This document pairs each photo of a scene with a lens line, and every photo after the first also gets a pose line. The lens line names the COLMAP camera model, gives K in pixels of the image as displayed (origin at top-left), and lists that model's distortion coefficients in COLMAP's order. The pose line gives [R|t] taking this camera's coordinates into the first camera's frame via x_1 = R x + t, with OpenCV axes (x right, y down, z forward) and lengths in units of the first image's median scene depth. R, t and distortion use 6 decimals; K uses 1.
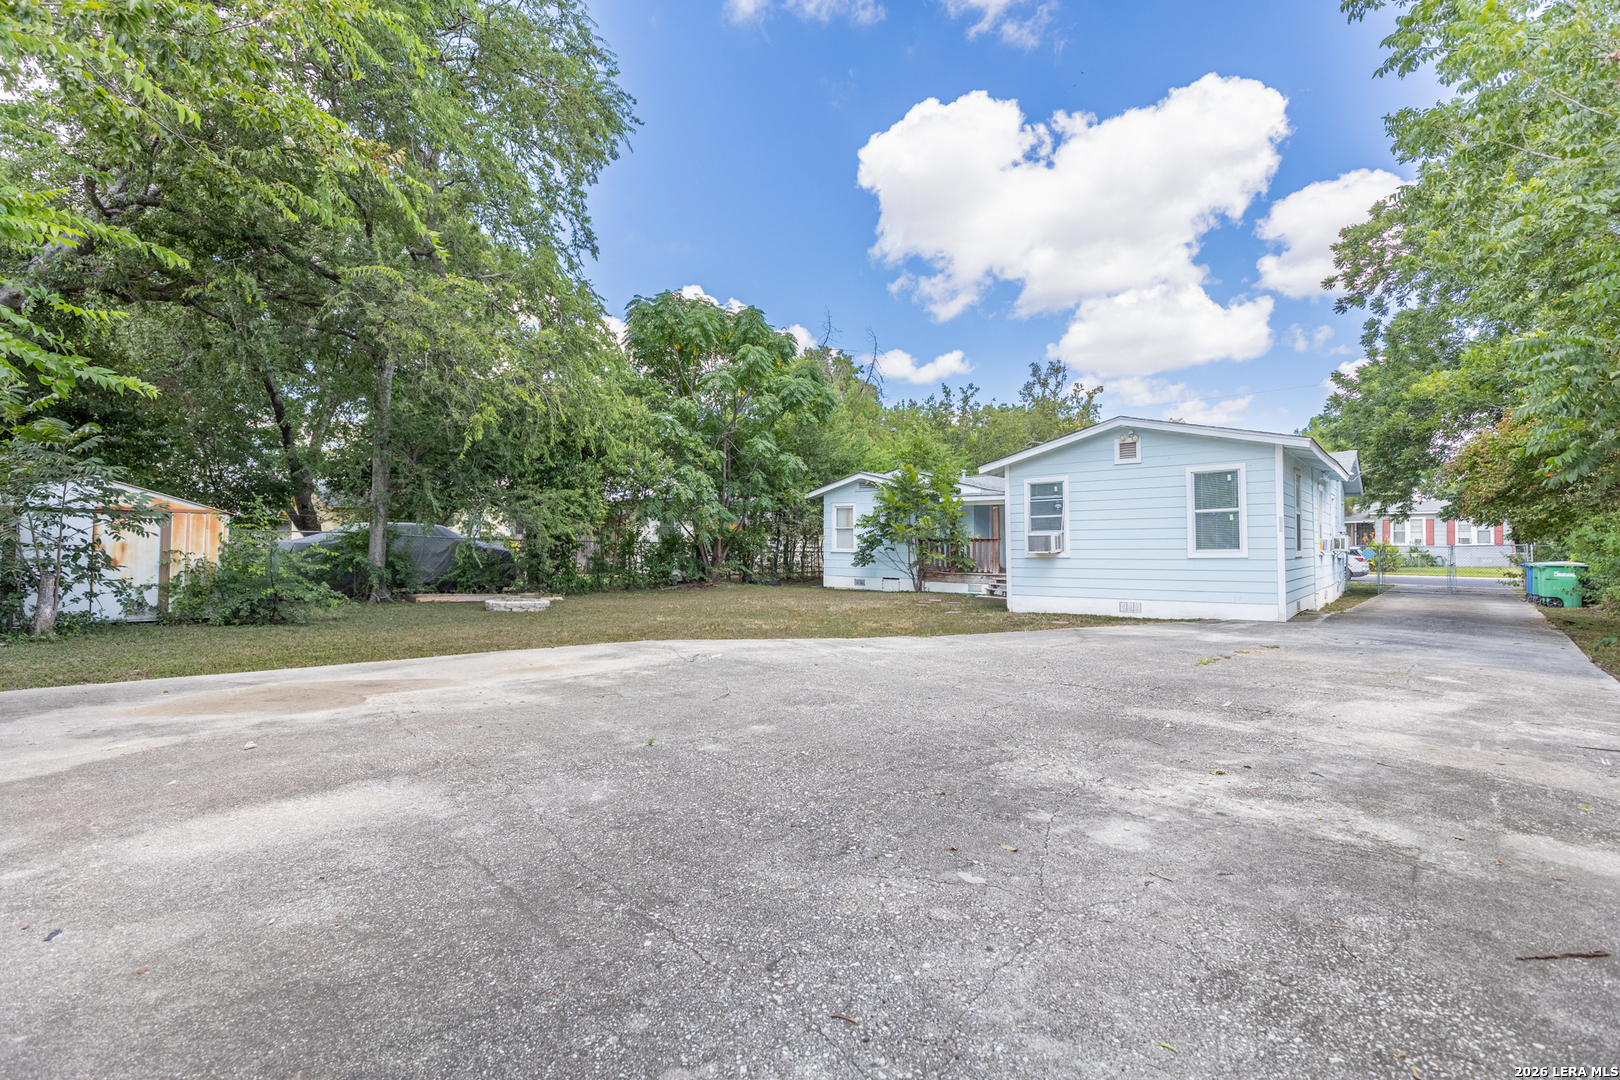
lens RADIAL K [[726.2, 0, 803.8], [0, 726.2, 545.9], [0, 0, 1]] dist [0.010956, -0.002216]
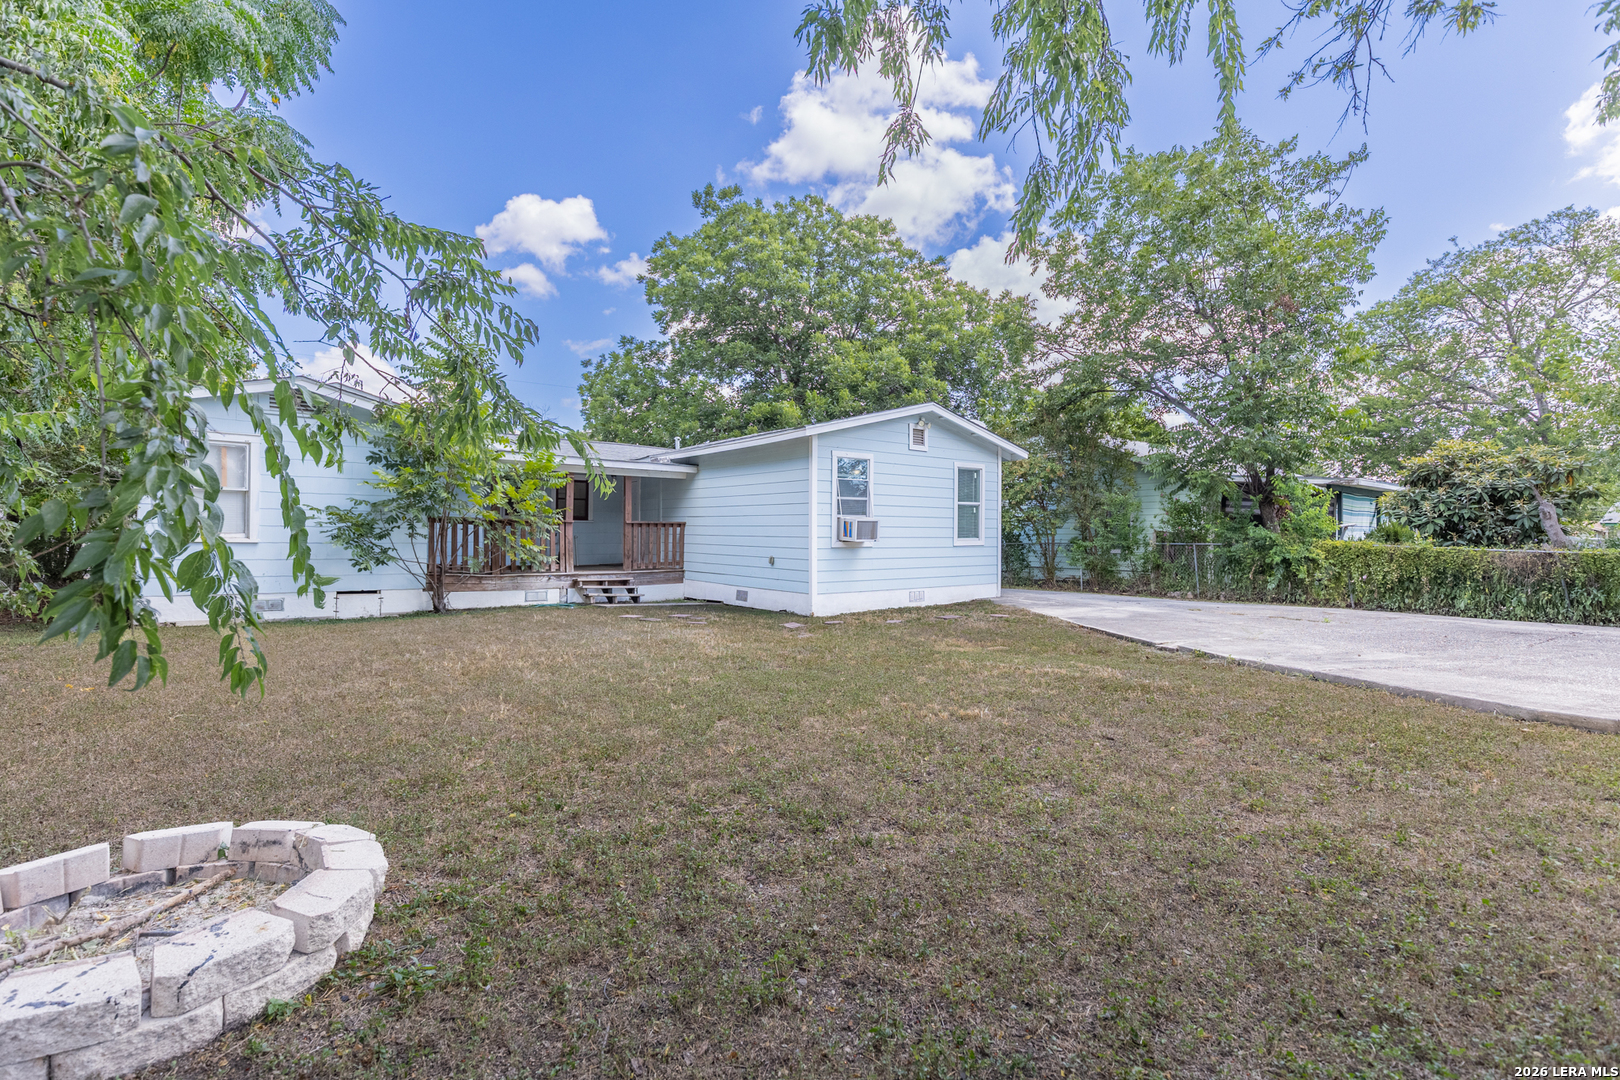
lens RADIAL K [[726.2, 0, 805.0], [0, 726.2, 539.8], [0, 0, 1]] dist [0.010956, -0.002216]
pose [[0.210292, 0.005595, 0.977623, -0.500517], [-0.004834, 0.999977, -0.004683, 0.011737], [-0.977627, -0.003741, 0.210314, 0.868305]]
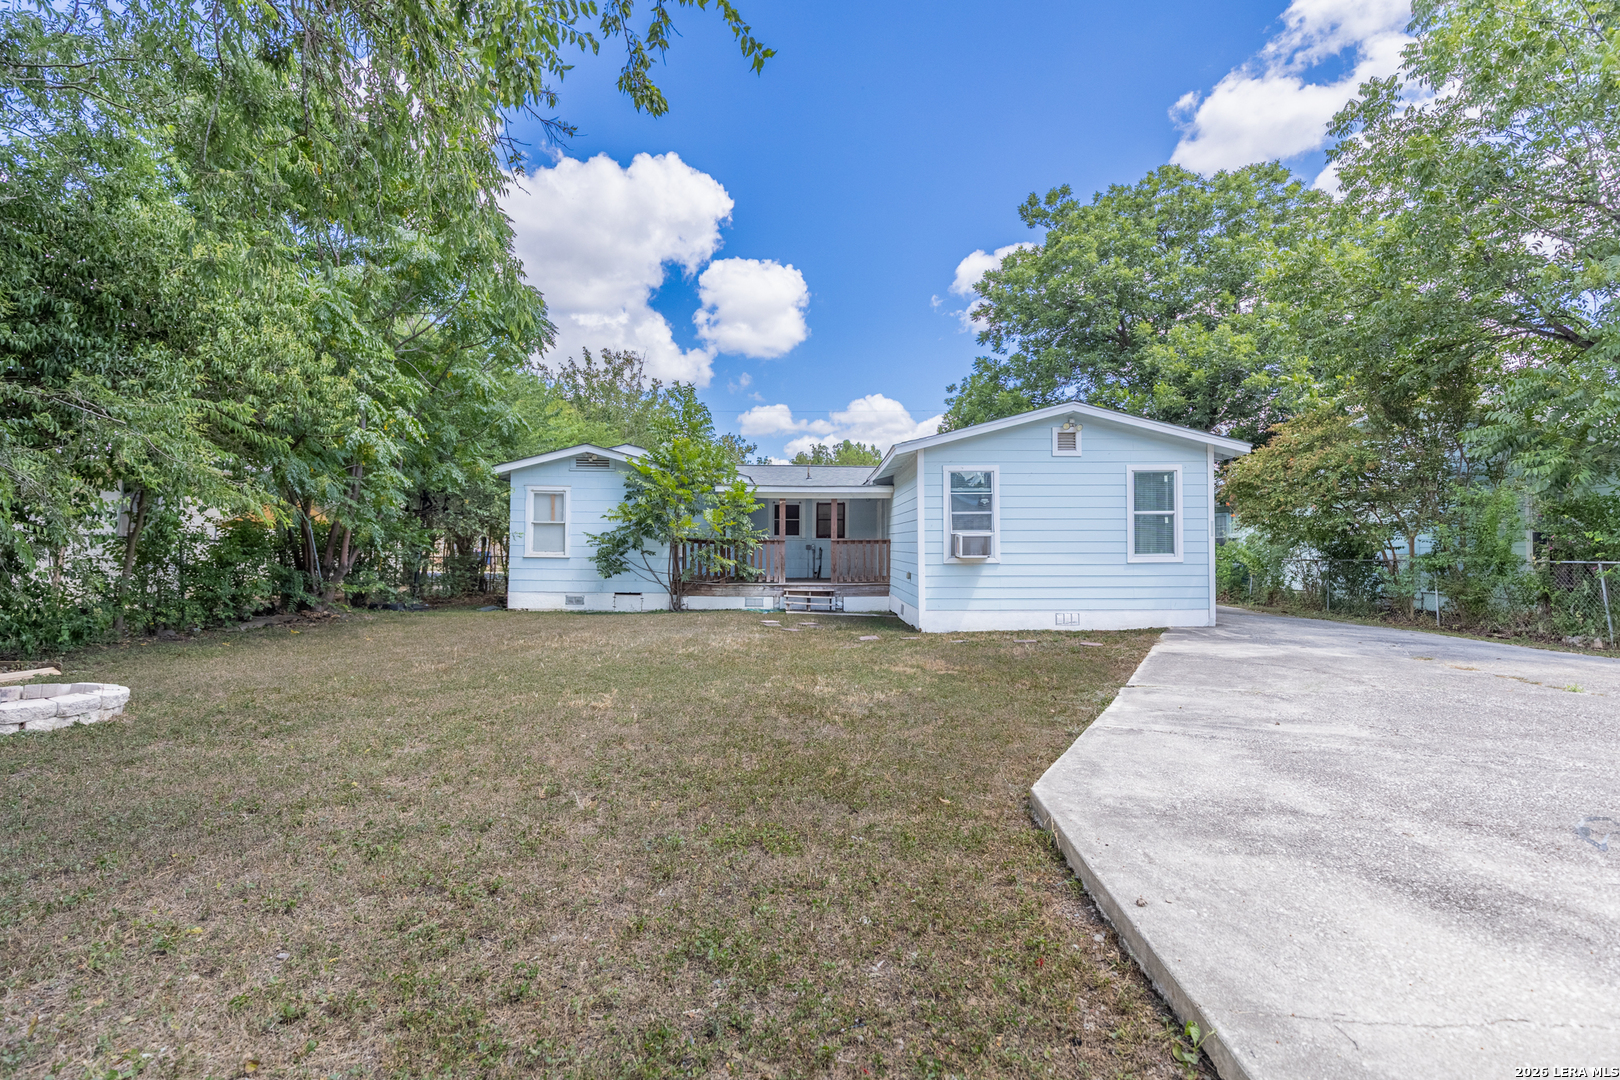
lens RADIAL K [[726.2, 0, 819.5], [0, 726.2, 528.5], [0, 0, 1]] dist [0.010956, -0.002216]
pose [[0.752042, 0.028217, 0.658511, -0.328804], [-0.005865, 0.999330, -0.036123, 0.007257], [-0.659089, 0.023303, 0.751704, 0.495085]]
